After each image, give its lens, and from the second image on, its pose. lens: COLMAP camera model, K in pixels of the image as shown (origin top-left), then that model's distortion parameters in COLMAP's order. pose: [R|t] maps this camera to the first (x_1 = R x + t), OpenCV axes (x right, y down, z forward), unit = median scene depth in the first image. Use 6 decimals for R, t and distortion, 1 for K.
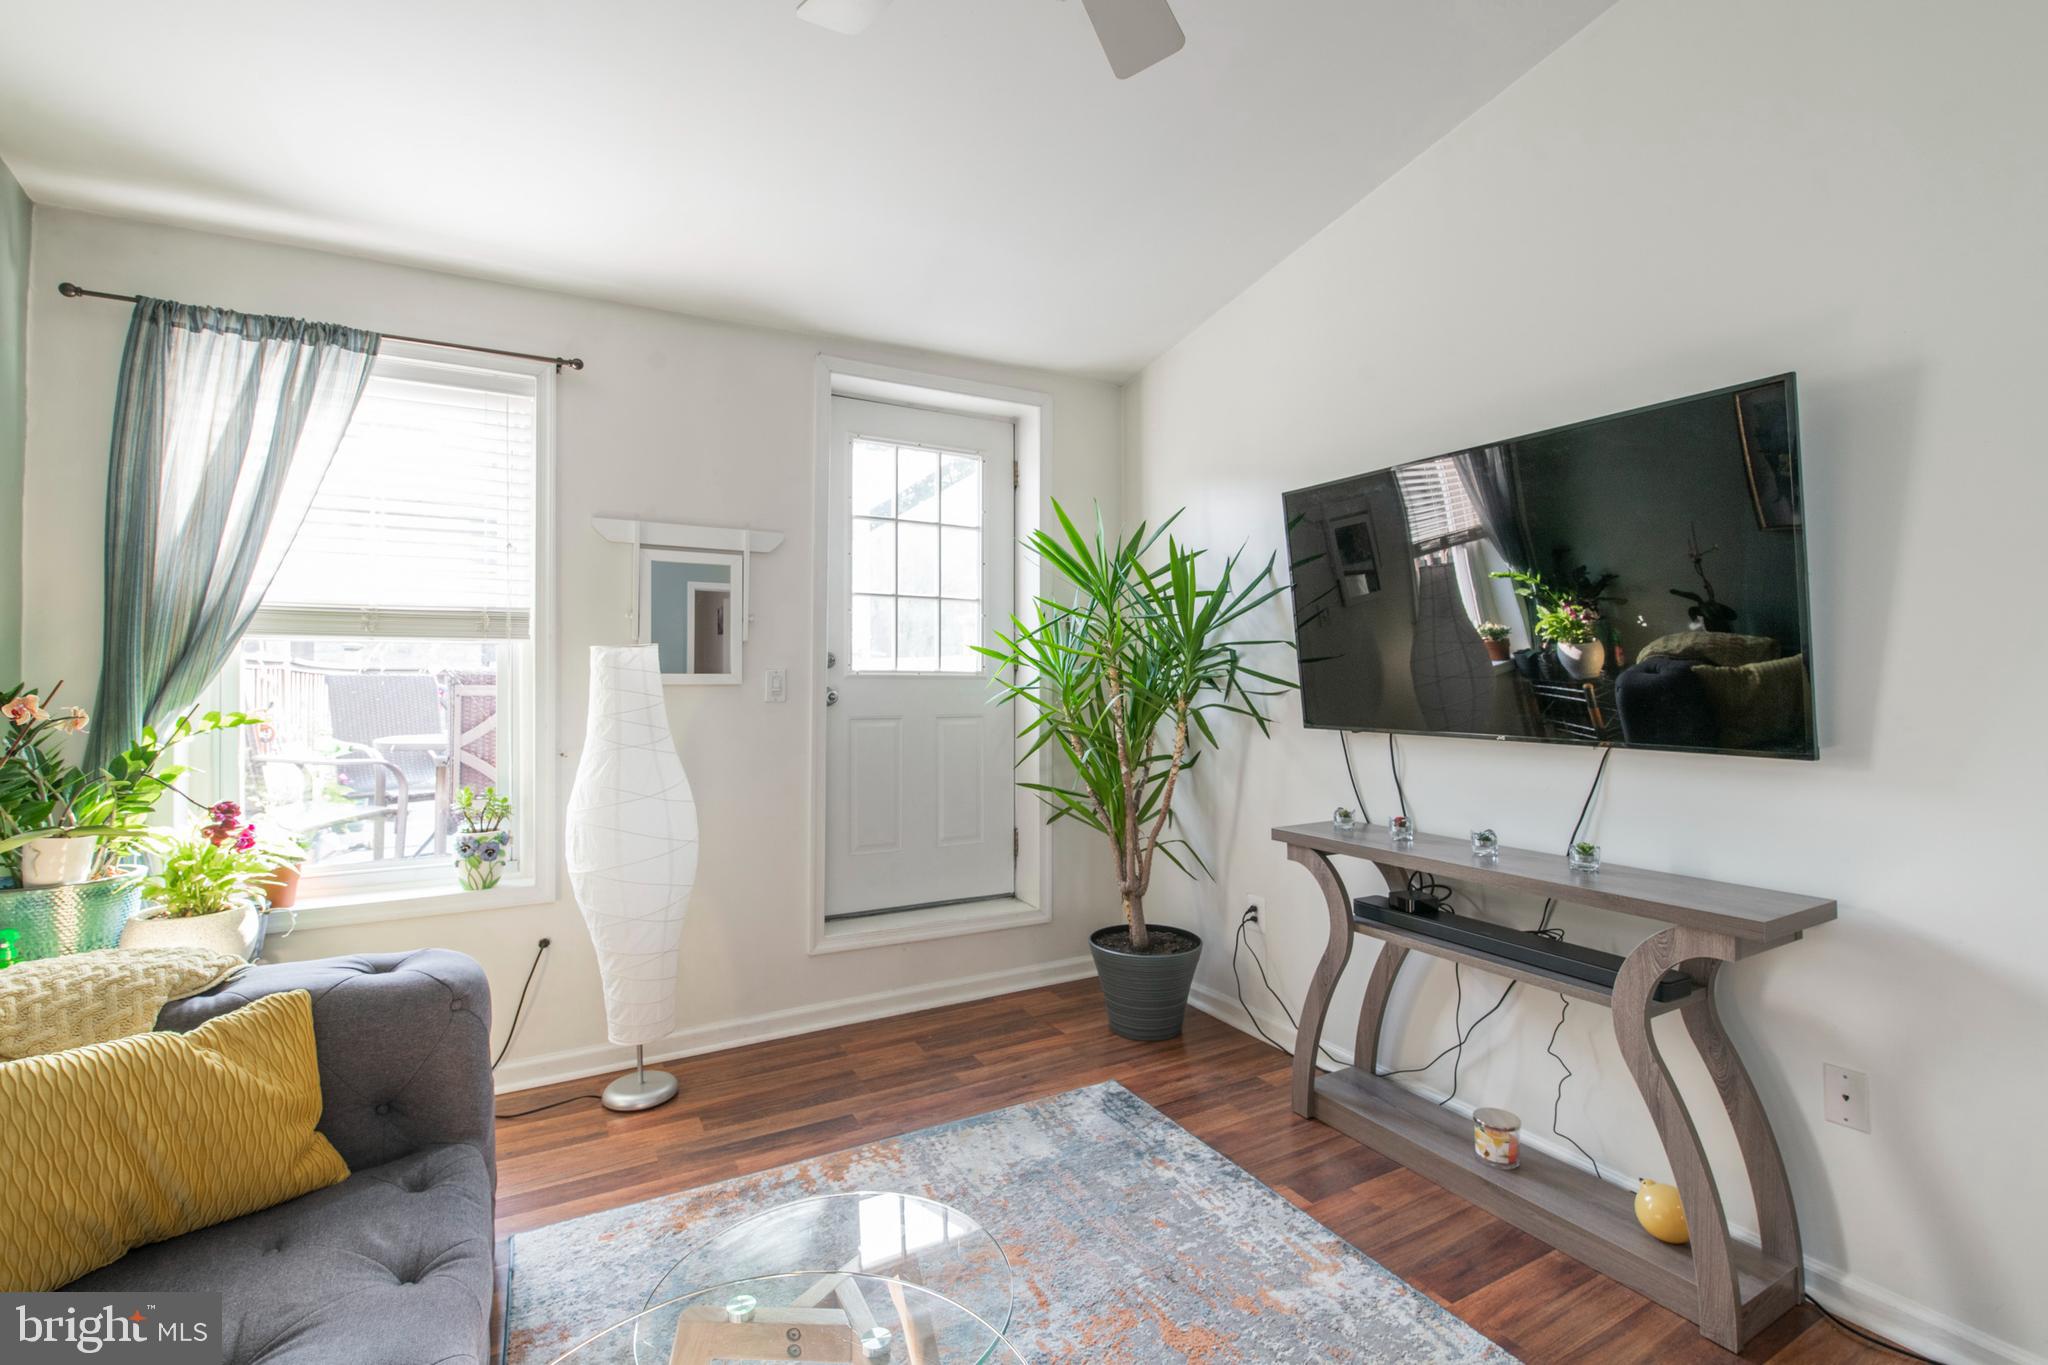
lens RADIAL K [[895.2, 0, 1042.4], [0, 895.2, 662.0], [0, 0, 1]] dist [-0.021450, -0.000840]
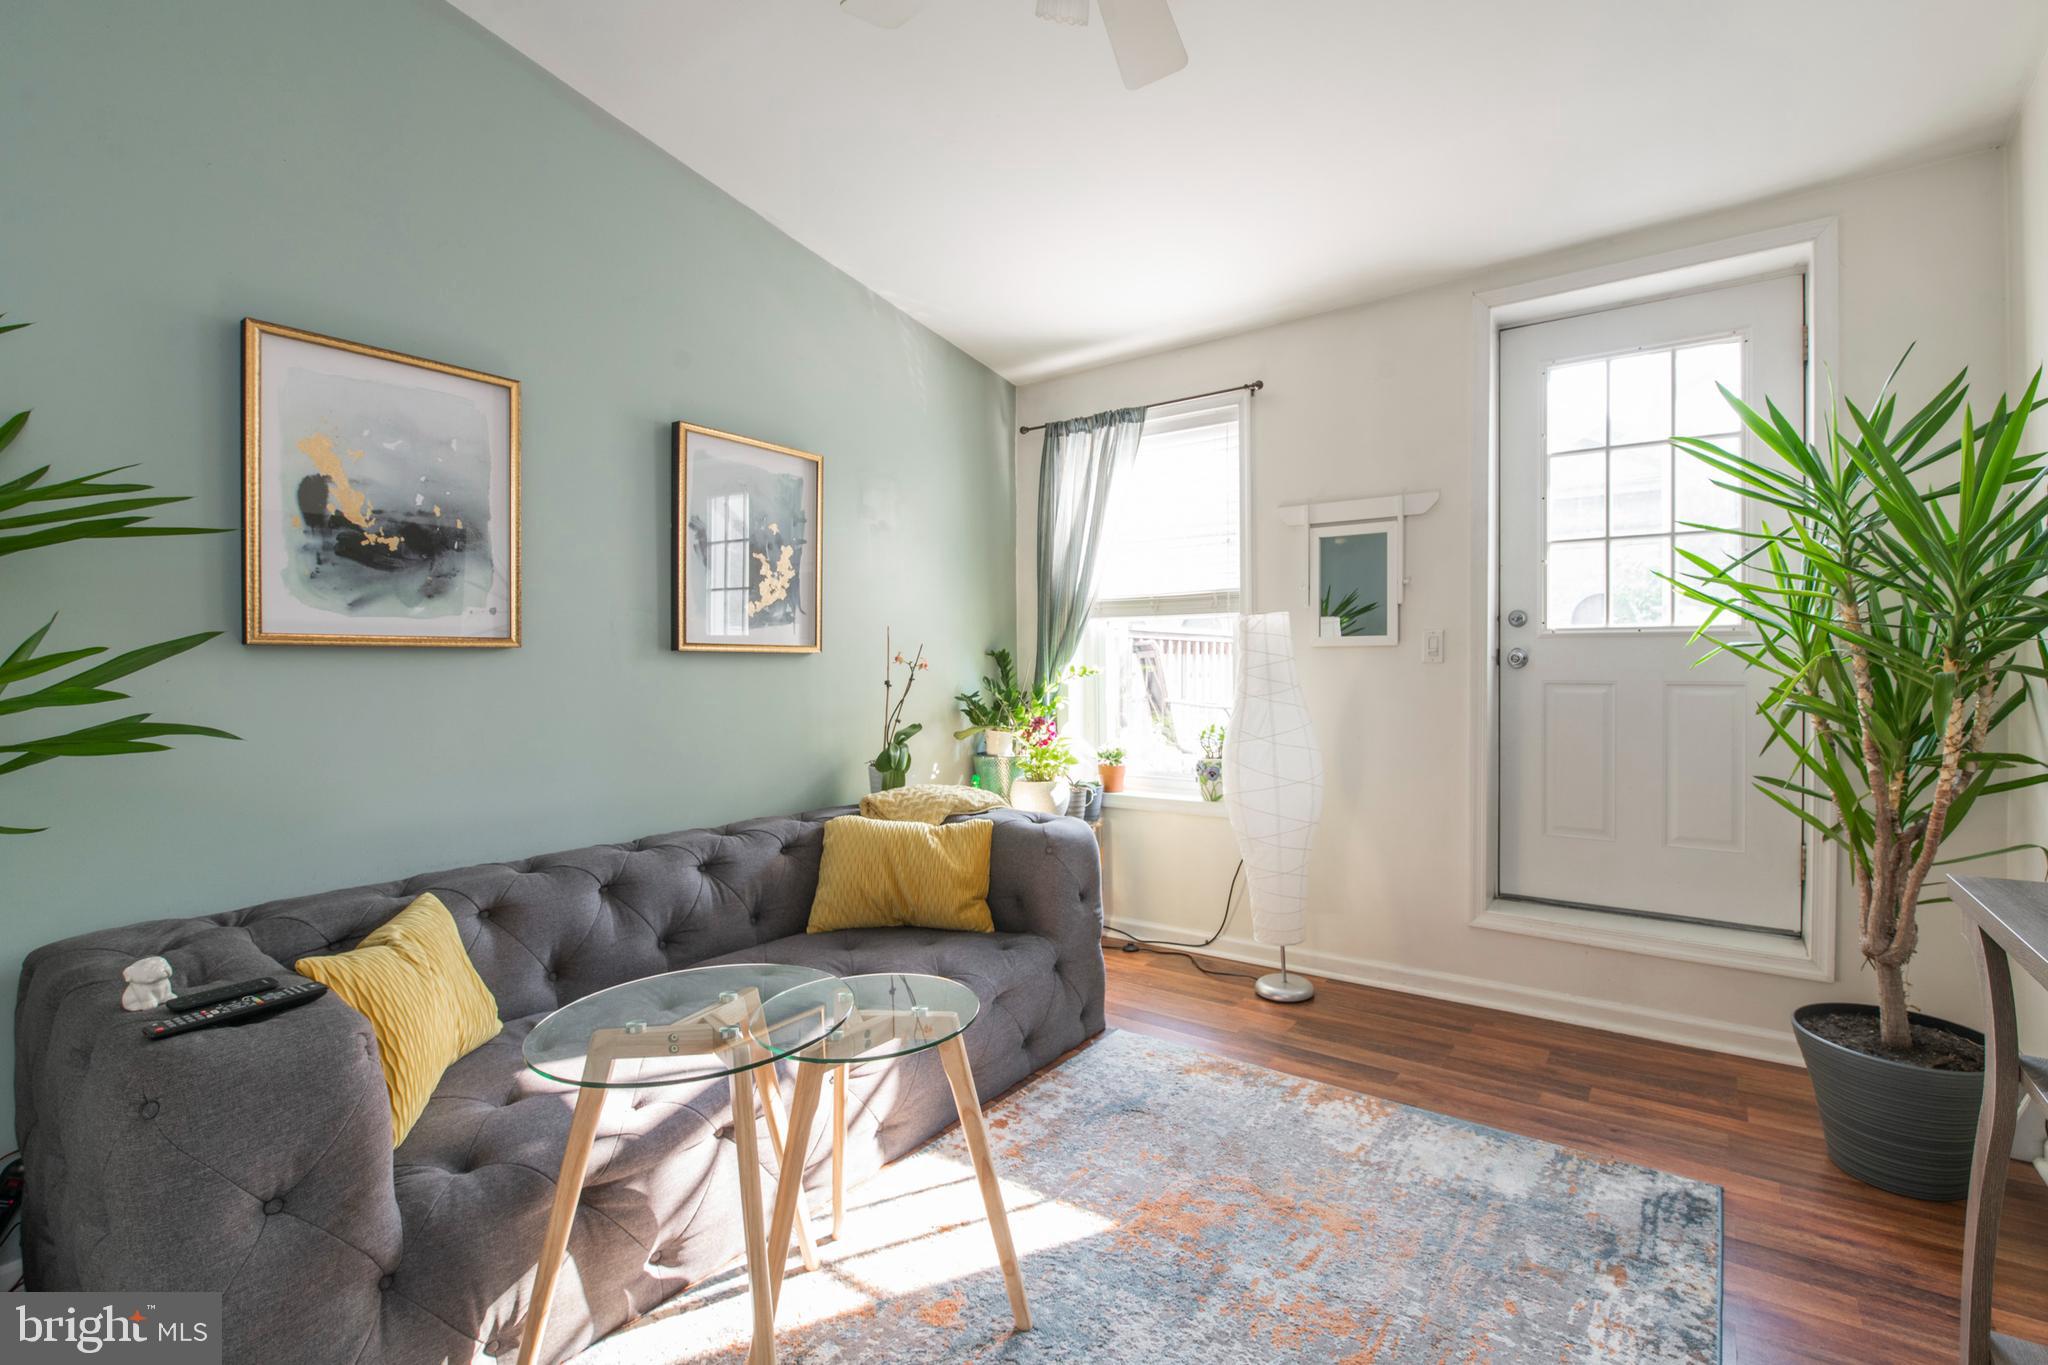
lens RADIAL K [[895.2, 0, 1042.4], [0, 895.2, 662.0], [0, 0, 1]] dist [-0.021450, -0.000840]
pose [[0.413504, 0.000767, -0.910502, 0.499180], [0.025944, 0.999584, 0.012624, 0.023358], [0.910133, -0.028842, 0.413312, 0.224844]]
